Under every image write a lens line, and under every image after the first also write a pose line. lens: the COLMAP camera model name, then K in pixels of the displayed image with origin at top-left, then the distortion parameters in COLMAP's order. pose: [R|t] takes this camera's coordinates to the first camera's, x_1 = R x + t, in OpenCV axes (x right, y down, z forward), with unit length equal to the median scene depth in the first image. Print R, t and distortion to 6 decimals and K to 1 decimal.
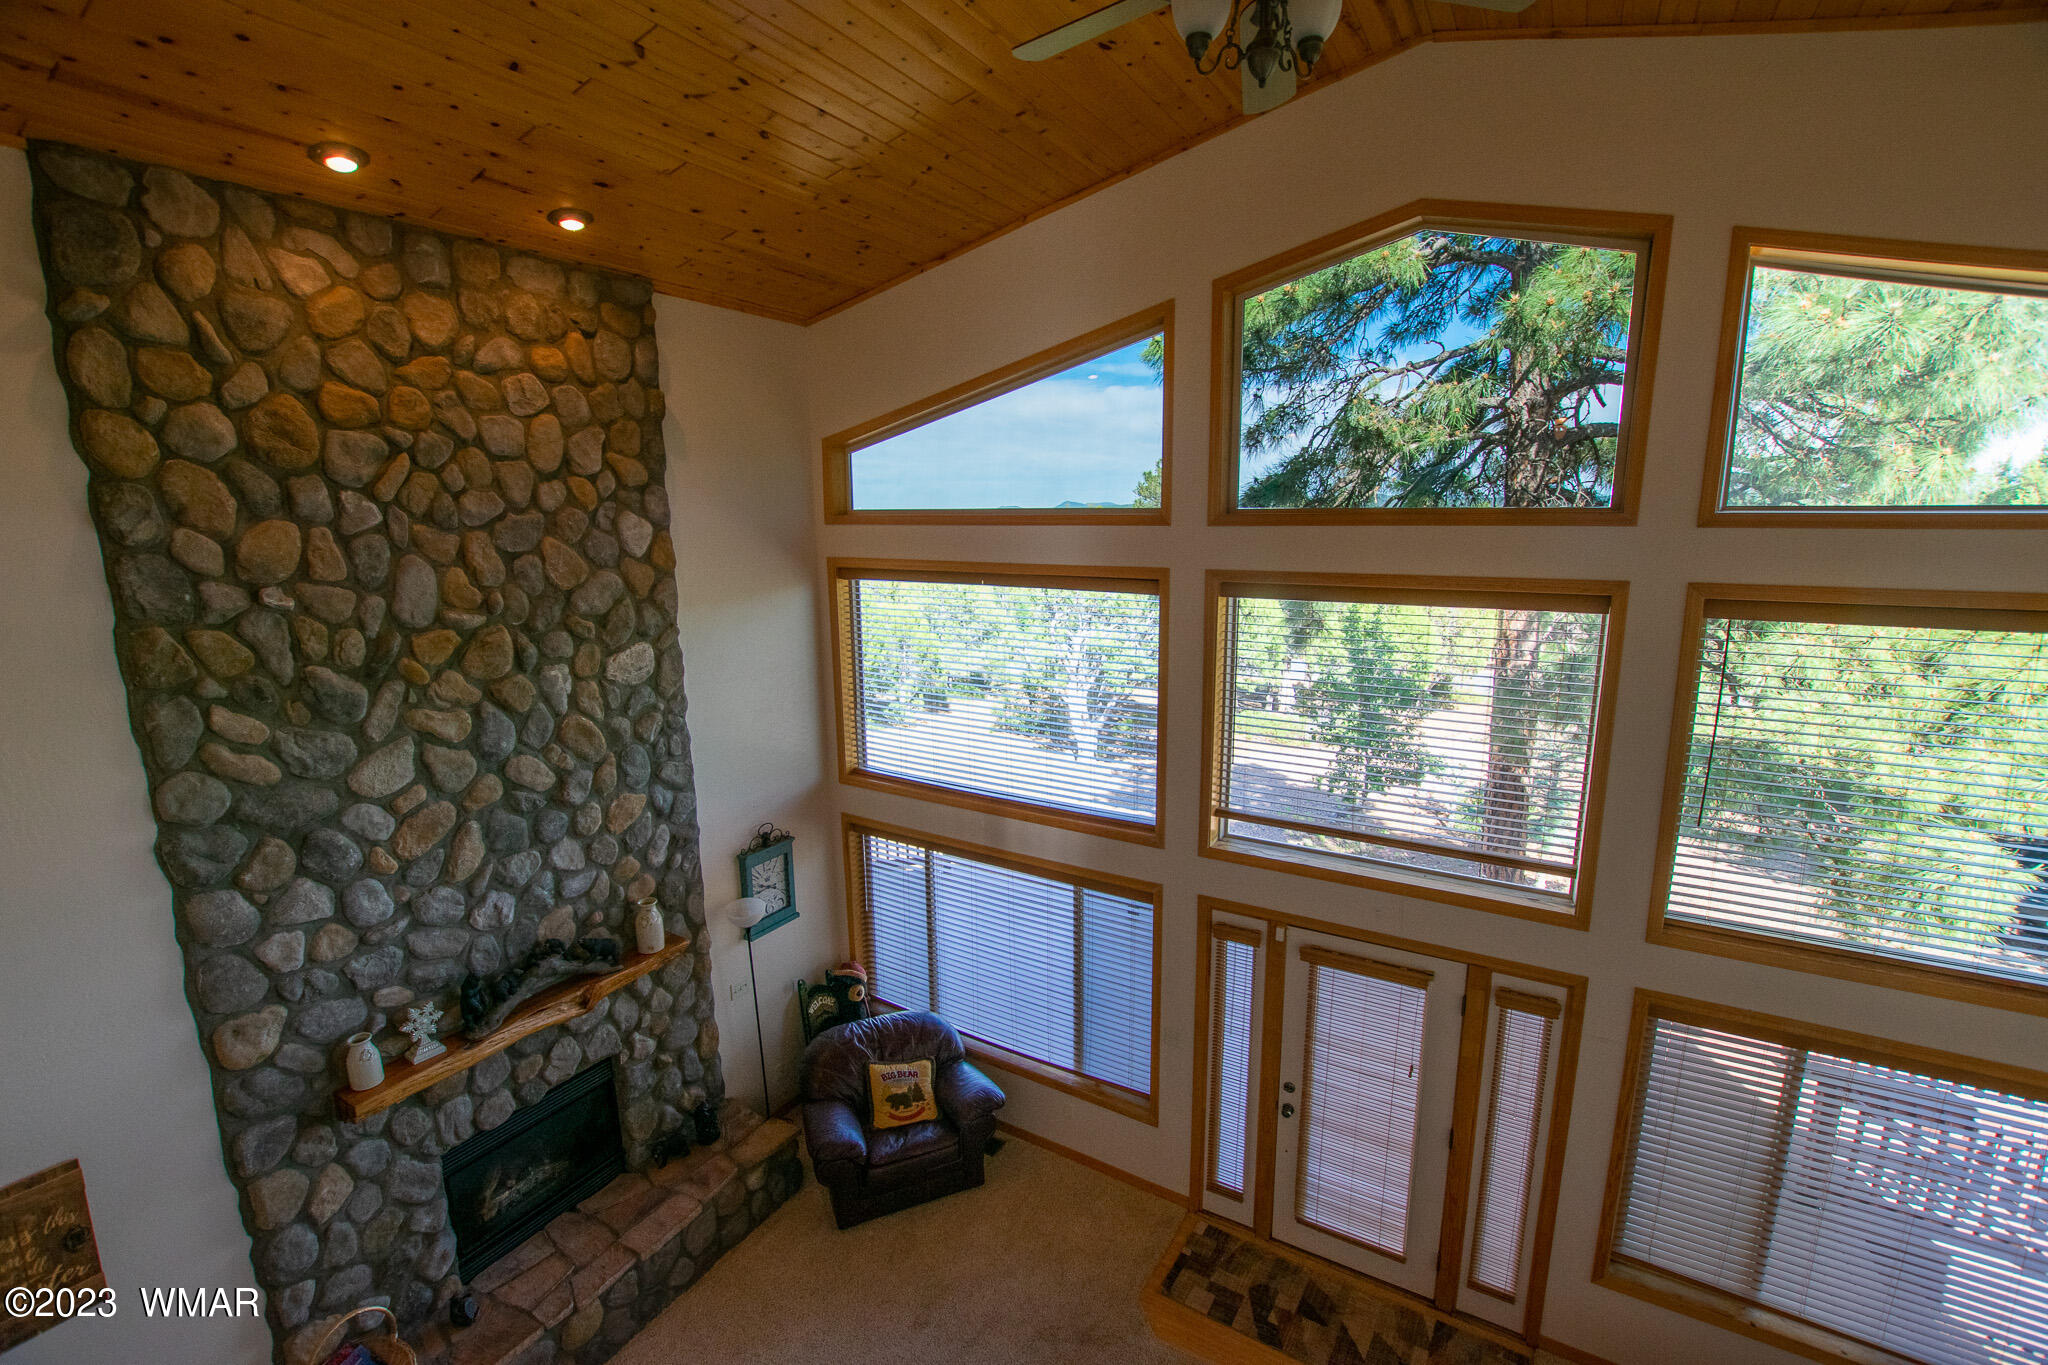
lens RADIAL K [[894.1, 0, 1027.2], [0, 894.1, 691.1], [0, 0, 1]] dist [-0.032844, 0.005063]
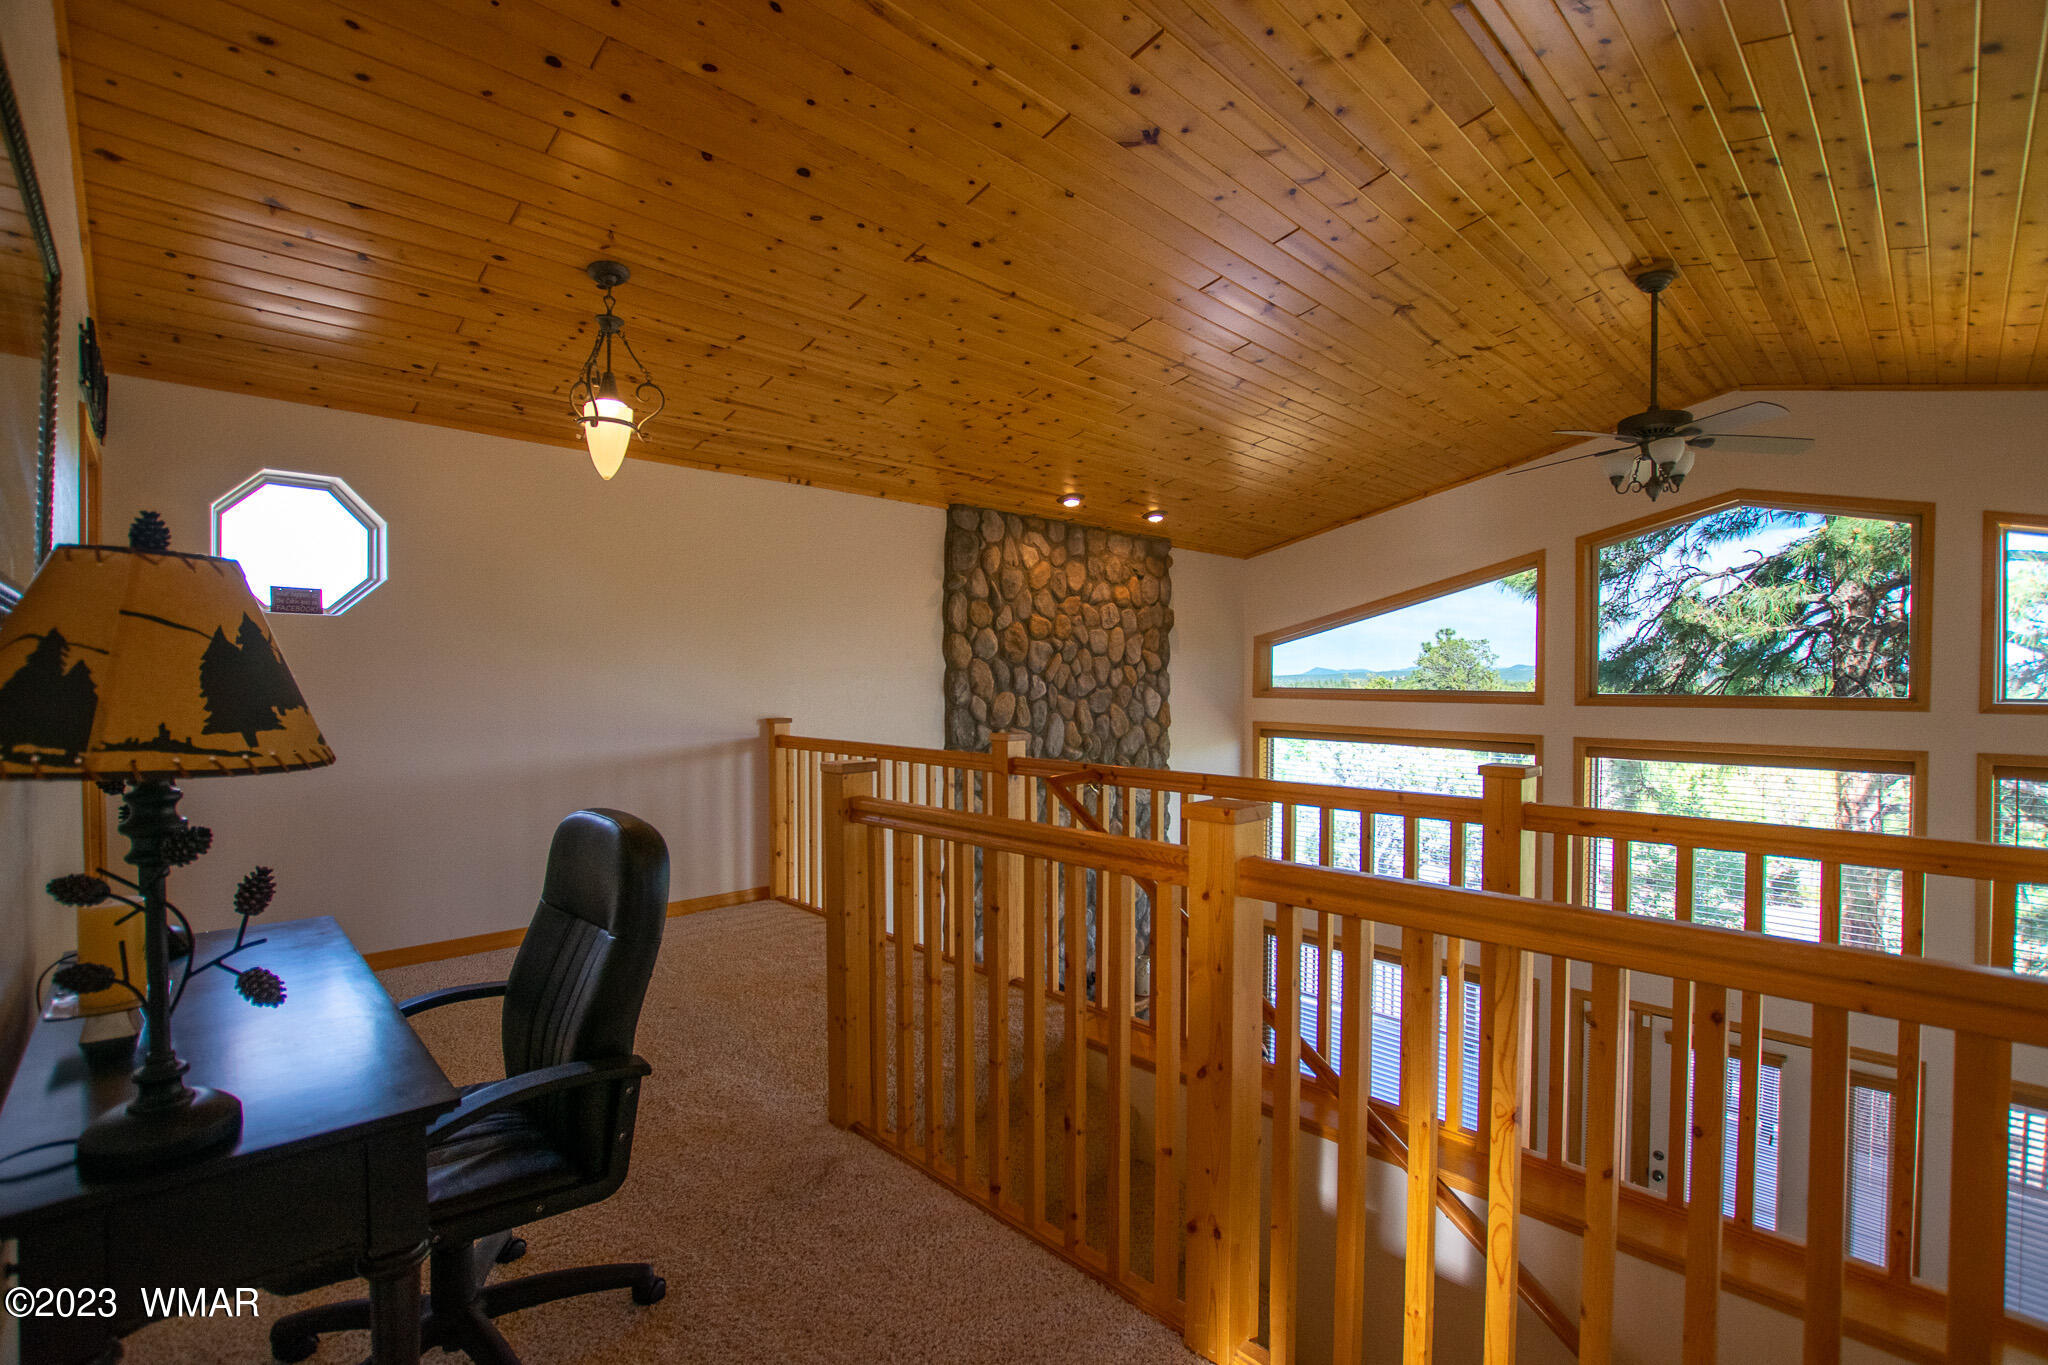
lens RADIAL K [[910.1, 0, 1041.9], [0, 910.1, 692.0], [0, 0, 1]] dist [-0.033623, 0.005240]
pose [[0.967470, 0.016543, -0.252443, -0.236572], [-0.061825, 0.983064, -0.172521, 0.082647], [0.245313, 0.182516, 0.952108, -0.514961]]
